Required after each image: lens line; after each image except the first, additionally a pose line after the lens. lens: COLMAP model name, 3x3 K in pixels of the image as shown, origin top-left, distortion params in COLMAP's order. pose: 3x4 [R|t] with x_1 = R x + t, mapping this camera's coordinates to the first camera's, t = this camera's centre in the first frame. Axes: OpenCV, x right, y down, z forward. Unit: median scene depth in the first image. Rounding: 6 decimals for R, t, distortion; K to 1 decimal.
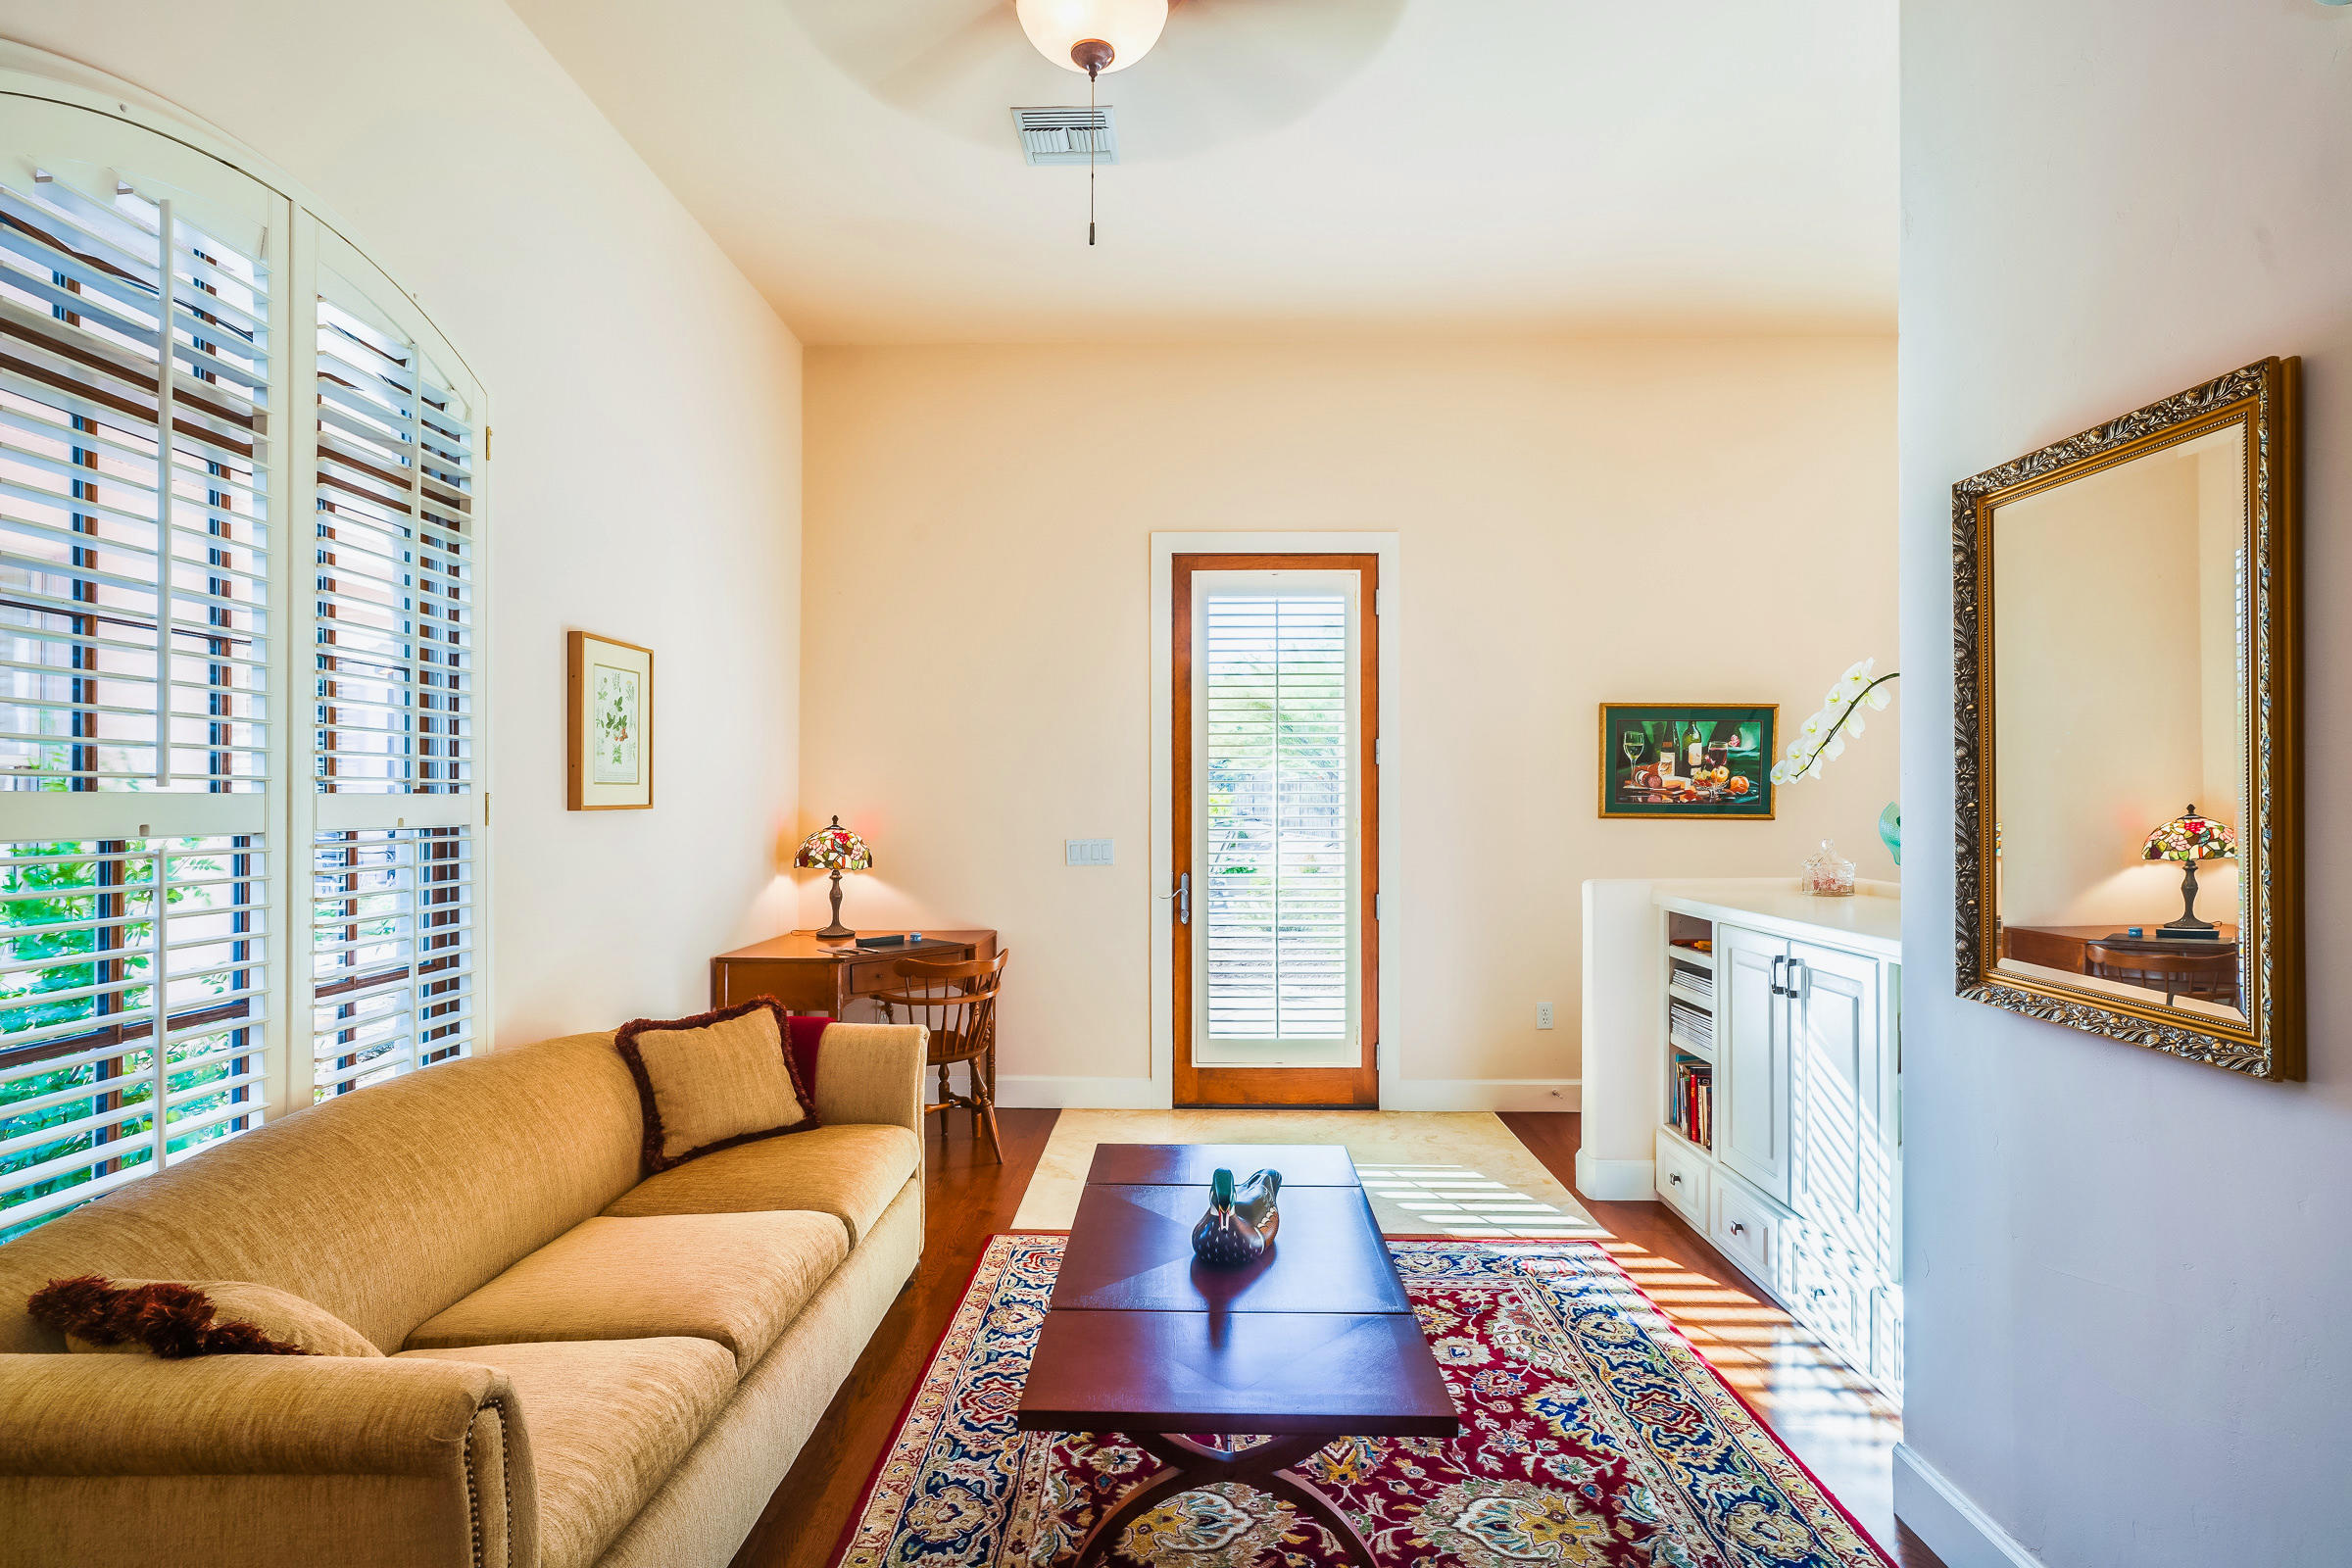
lens RADIAL K [[1124.2, 0, 1179.5], [0, 1124.2, 789.6], [0, 0, 1]] dist [0.002612, 0.000174]
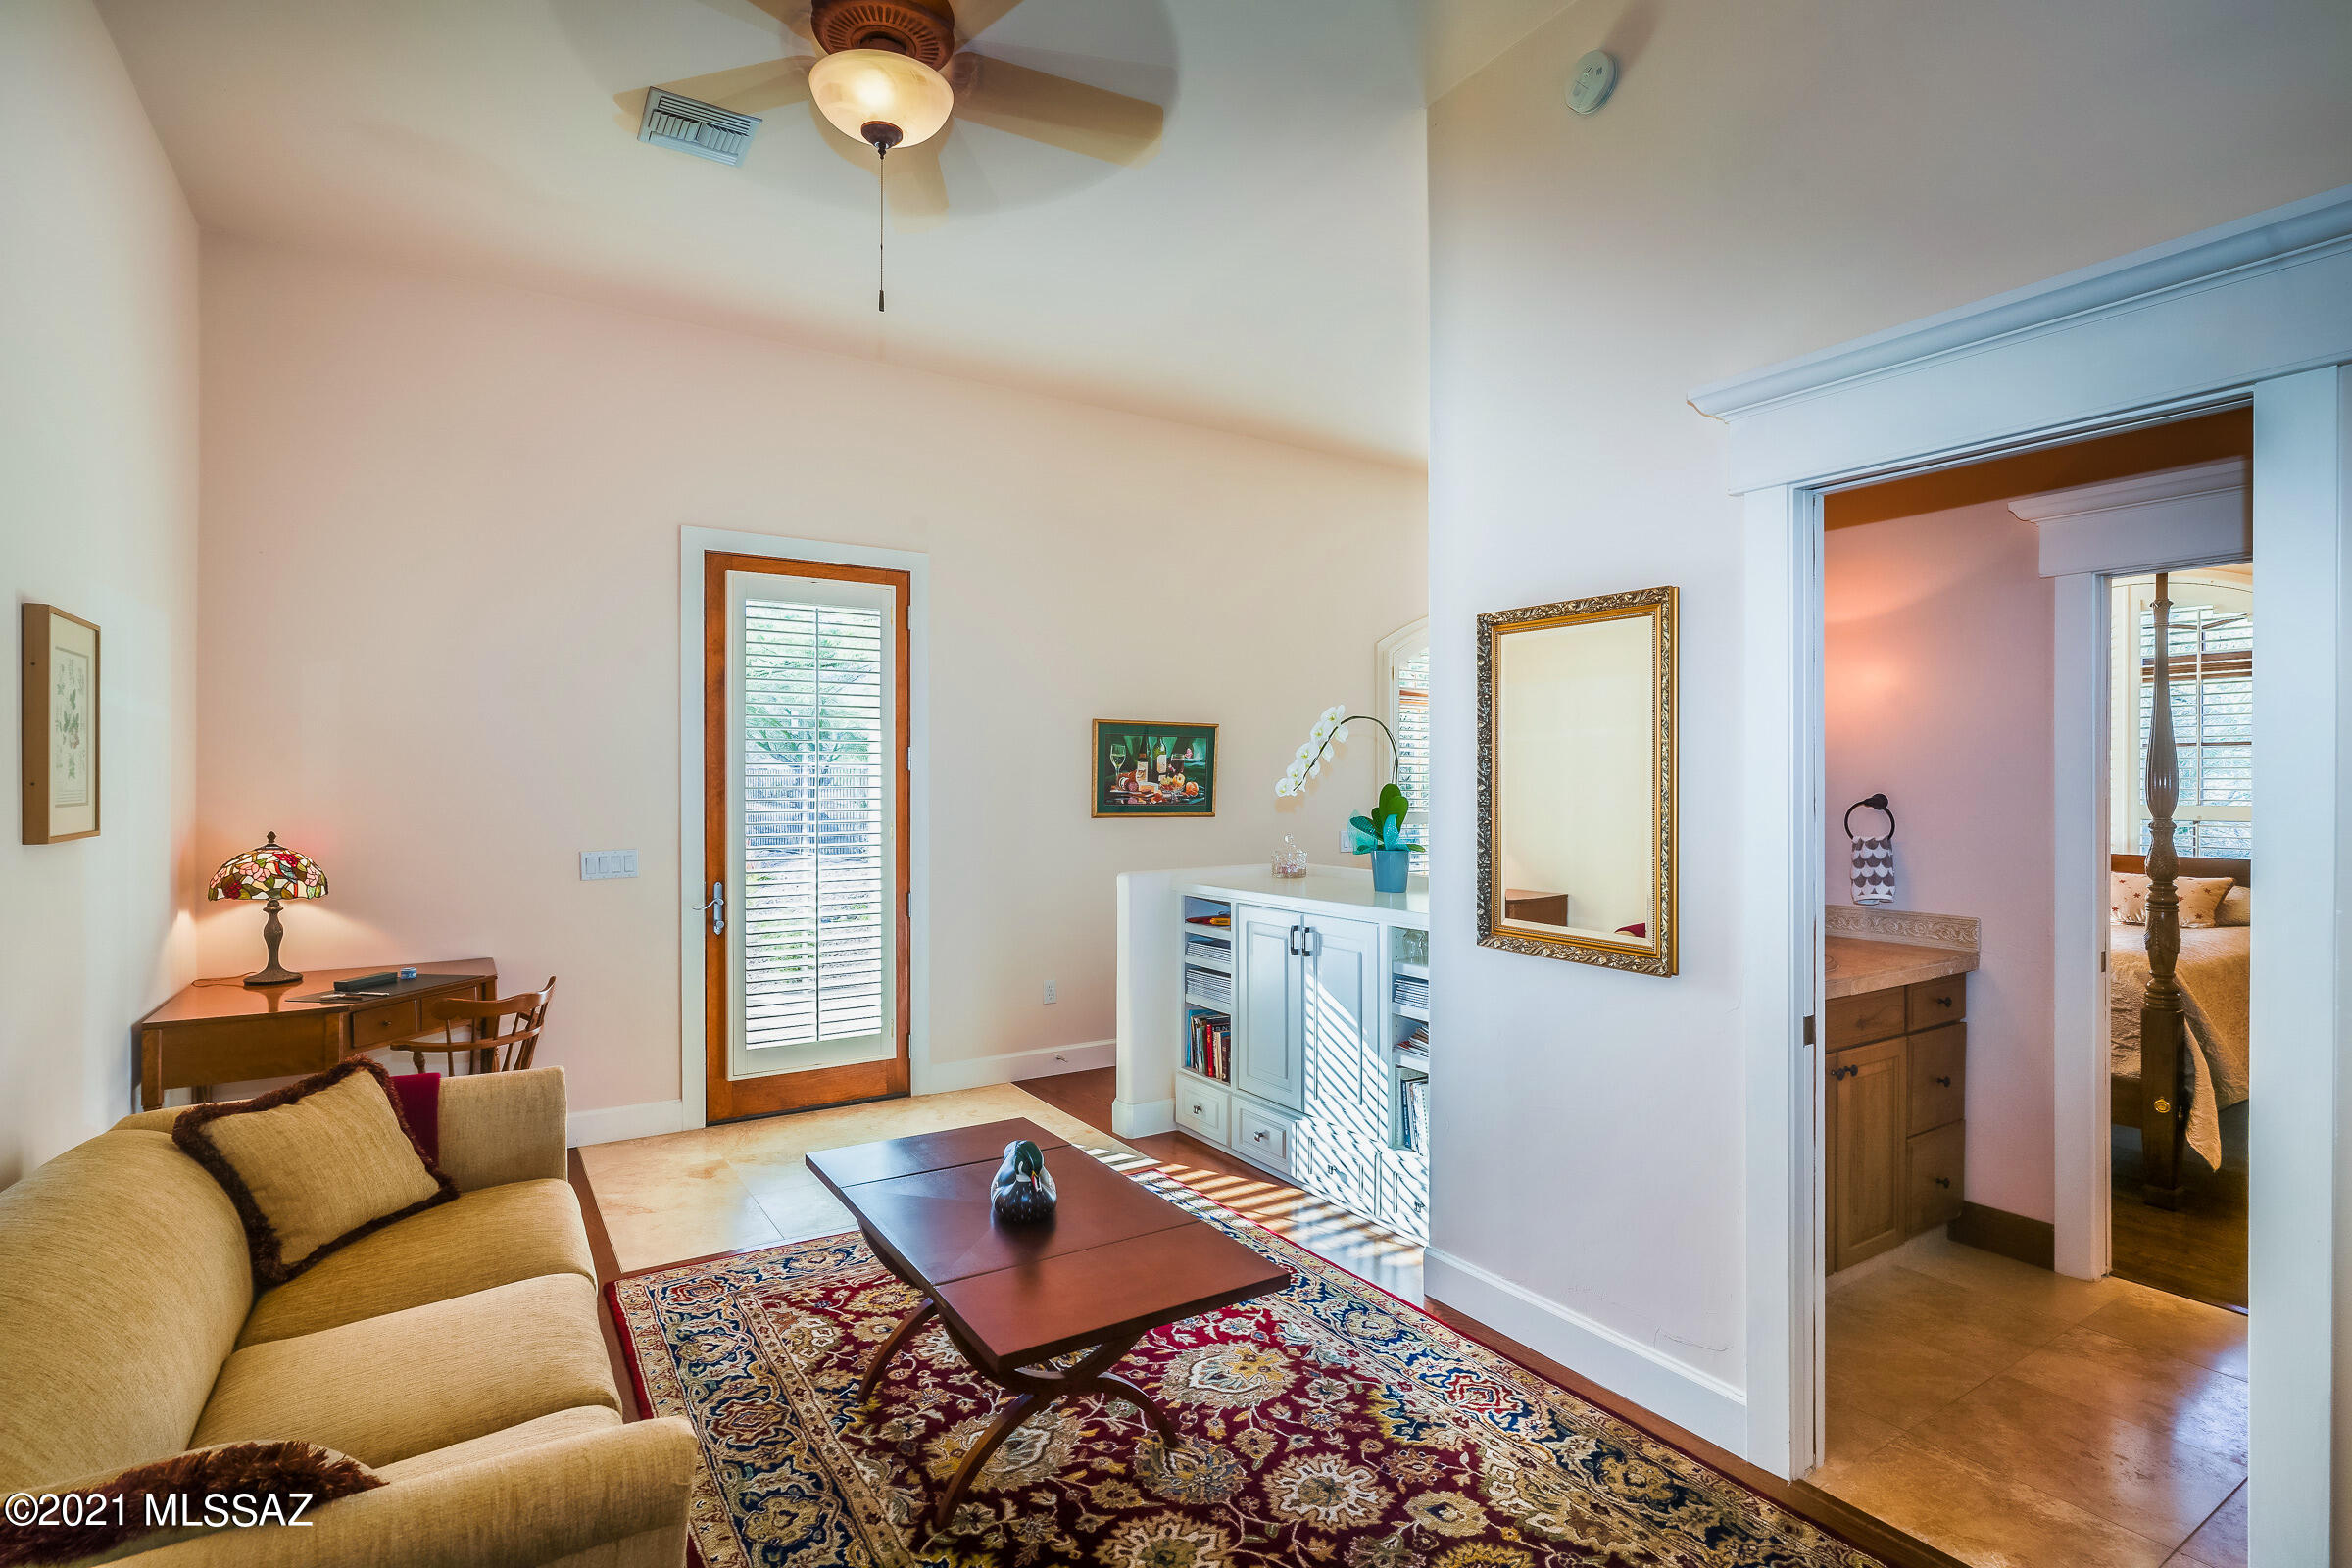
lens RADIAL K [[1124.2, 0, 1182.9], [0, 1124.2, 782.5], [0, 0, 1]] dist [0.002612, 0.000174]
pose [[0.834775, 0.000378, 0.550592, -0.310142], [-0.003990, 0.999978, 0.005362, -0.029029], [-0.550577, -0.006673, 0.834758, -0.043490]]
